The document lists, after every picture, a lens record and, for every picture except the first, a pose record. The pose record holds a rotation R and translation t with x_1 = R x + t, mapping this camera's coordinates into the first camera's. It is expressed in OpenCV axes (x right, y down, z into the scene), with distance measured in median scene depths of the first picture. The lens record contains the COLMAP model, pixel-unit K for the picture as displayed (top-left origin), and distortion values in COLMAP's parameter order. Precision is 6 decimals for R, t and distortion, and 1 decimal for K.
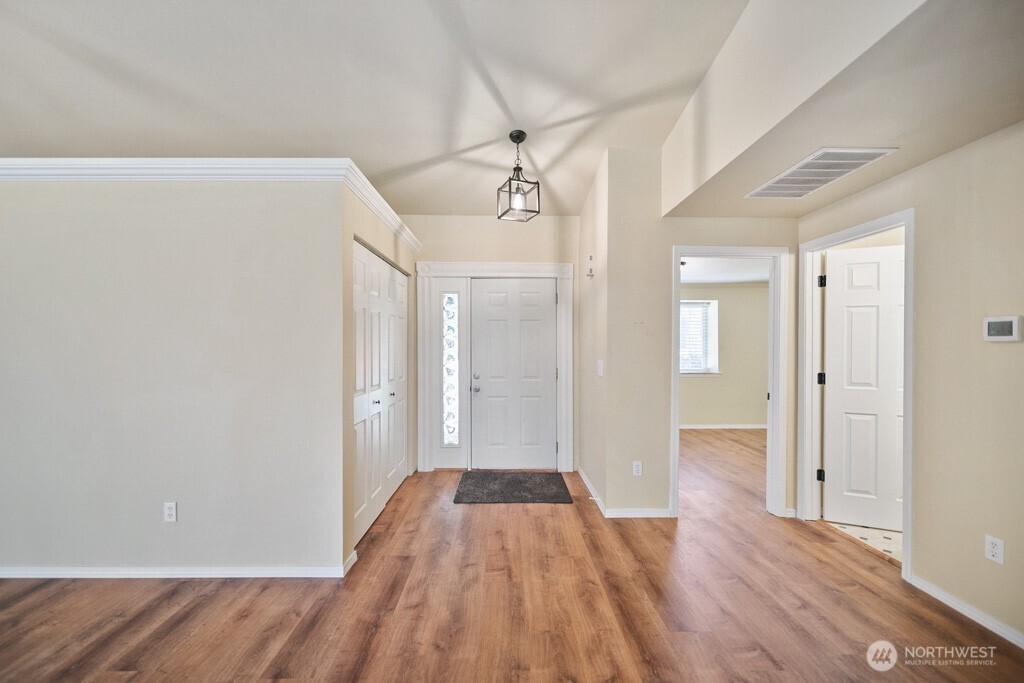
lens RADIAL K [[370.1, 0, 511.4], [0, 370.1, 347.9], [0, 0, 1]] dist [-0.000504, -0.000269]
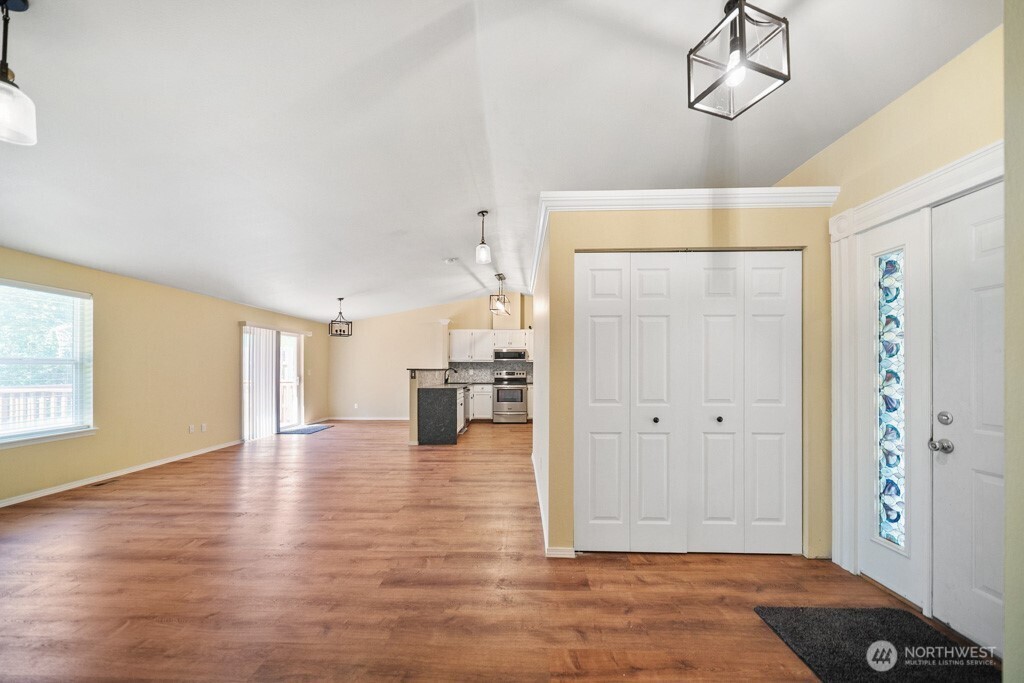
lens RADIAL K [[370.1, 0, 512.9], [0, 370.1, 365.9], [0, 0, 1]] dist [-0.000504, -0.000269]
pose [[-0.018509, -0.010847, -0.999770, 0.566782], [-0.005016, 0.999930, -0.010756, 0.031865], [0.999816, 0.004816, -0.018563, 0.737342]]
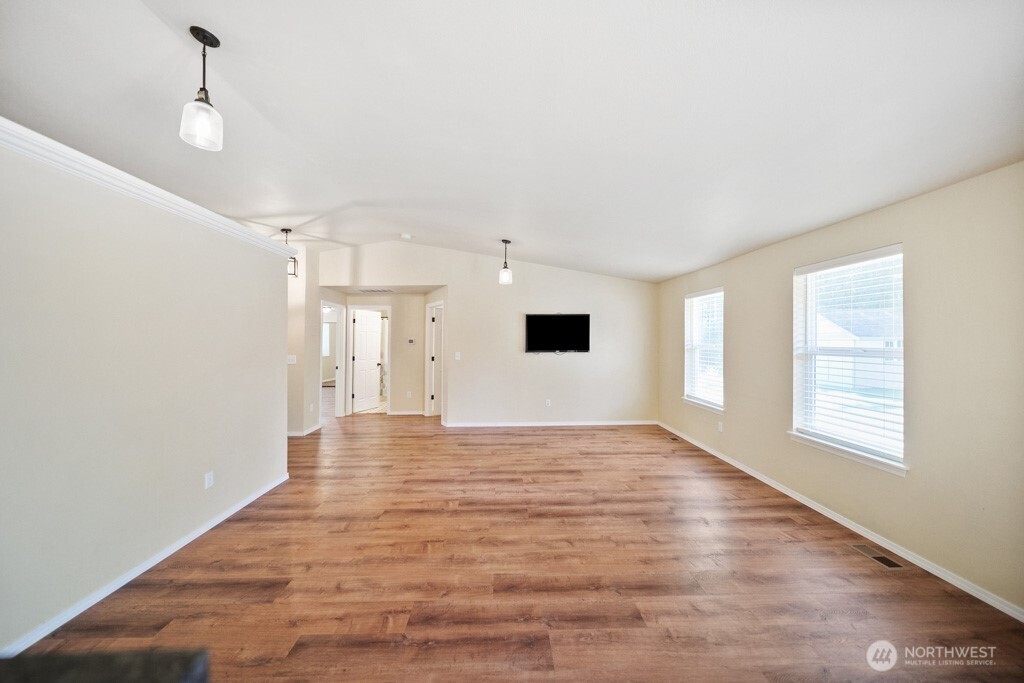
lens RADIAL K [[370.1, 0, 514.5], [0, 370.1, 341.2], [0, 0, 1]] dist [-0.000504, -0.000269]
pose [[-0.030718, -0.002038, 0.999526, -1.849579], [0.006576, 0.999976, 0.002241, -0.038813], [-0.999506, 0.006642, -0.030704, -0.044140]]
